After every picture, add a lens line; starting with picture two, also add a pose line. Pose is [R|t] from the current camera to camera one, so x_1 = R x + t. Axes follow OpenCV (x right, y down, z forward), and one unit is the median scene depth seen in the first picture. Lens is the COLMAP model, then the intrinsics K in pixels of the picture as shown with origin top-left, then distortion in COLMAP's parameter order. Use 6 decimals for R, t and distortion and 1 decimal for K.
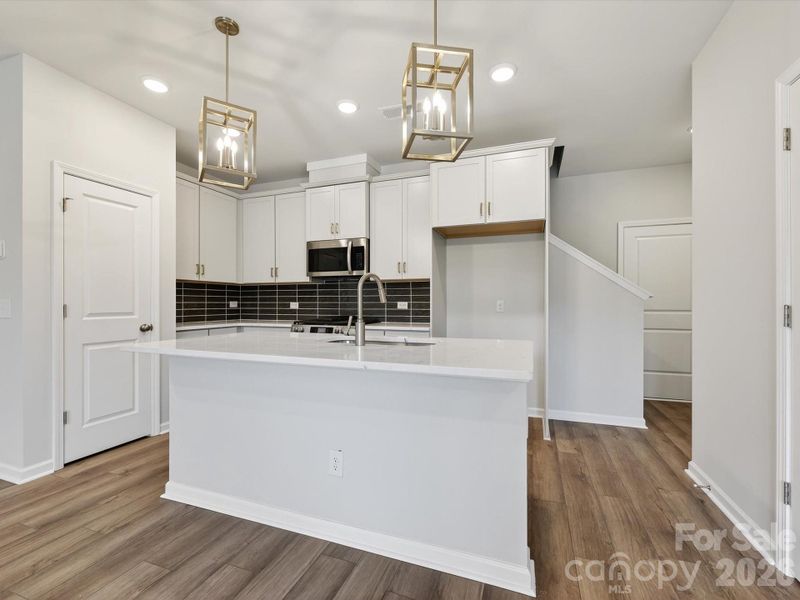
lens RADIAL K [[355.5, 0, 402.3], [0, 355.5, 303.4], [0, 0, 1]] dist [-0.000410, 0.000146]
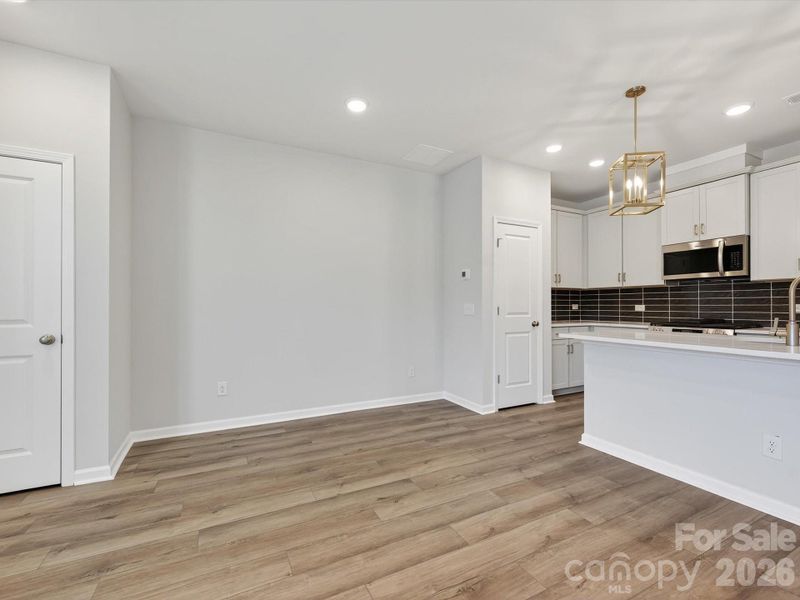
lens RADIAL K [[360.1, 0, 399.2], [0, 360.1, 303.6], [0, 0, 1]] dist [0.000258, 0.000226]
pose [[0.732250, -0.005400, -0.681015, -0.131563], [0.000169, 0.999970, -0.007748, 0.001305], [0.681036, 0.005558, 0.732229, -0.313858]]
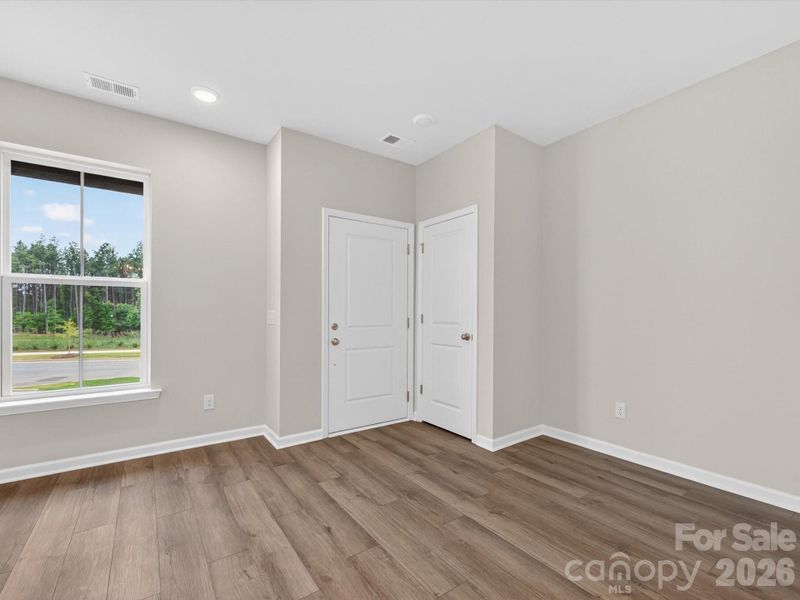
lens RADIAL K [[364.2, 0, 400.9], [0, 364.2, 311.3], [0, 0, 1]] dist [-0.000588, 0.000211]
pose [[-0.565093, -0.005562, -0.825009, -0.155402], [-0.005970, 0.999979, -0.002653, -0.001075], [0.825006, 0.003427, -0.565114, 0.109771]]
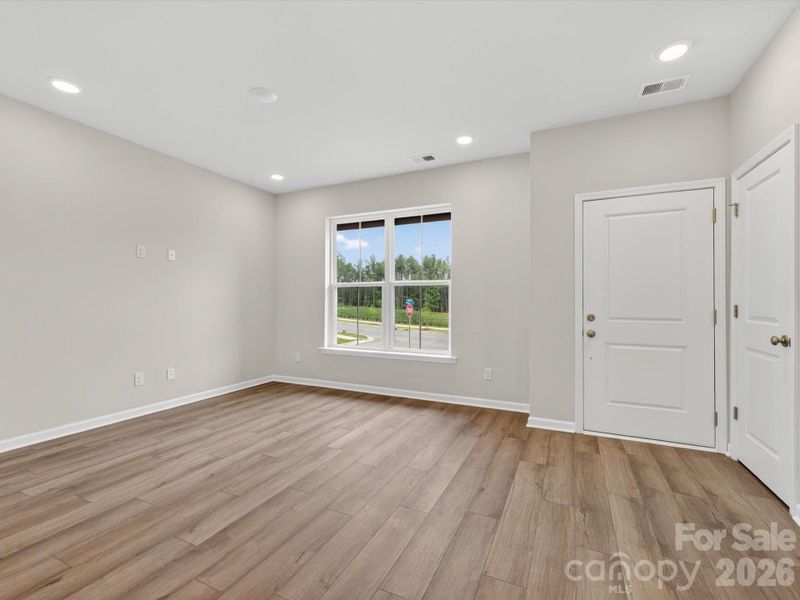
lens RADIAL K [[360.1, 0, 402.0], [0, 360.1, 299.1], [0, 0, 1]] dist [0.001279, 0.000225]
pose [[-0.996103, -0.002010, 0.088173, -0.457905], [-0.002473, 0.999984, -0.005146, -0.002213], [-0.088161, -0.005344, -0.996092, 0.346538]]
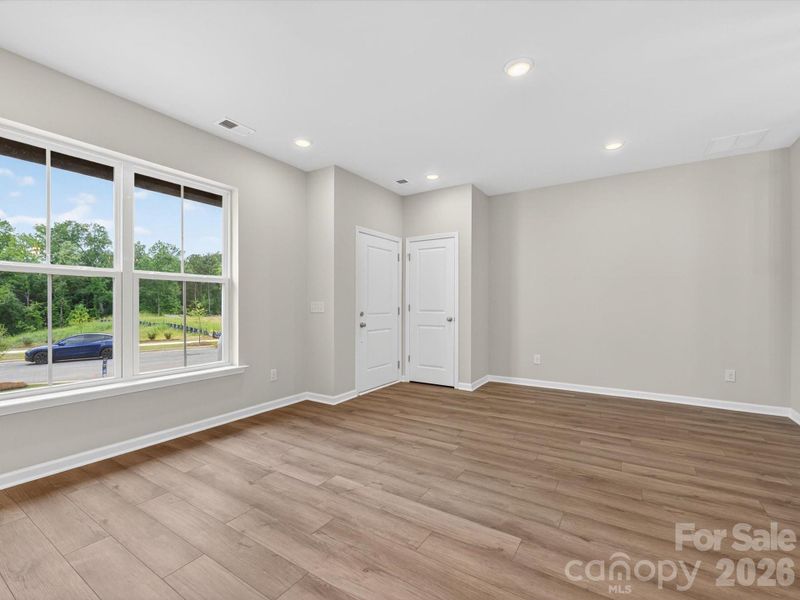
lens RADIAL K [[360.1, 0, 399.2], [0, 360.1, 303.6], [0, 0, 1]] dist [0.000258, 0.000226]
pose [[-0.217113, -0.002246, -0.976144, 0.368207], [-0.003085, 0.999994, -0.001614, 0.002297], [0.976142, 0.002661, -0.217118, -0.161951]]
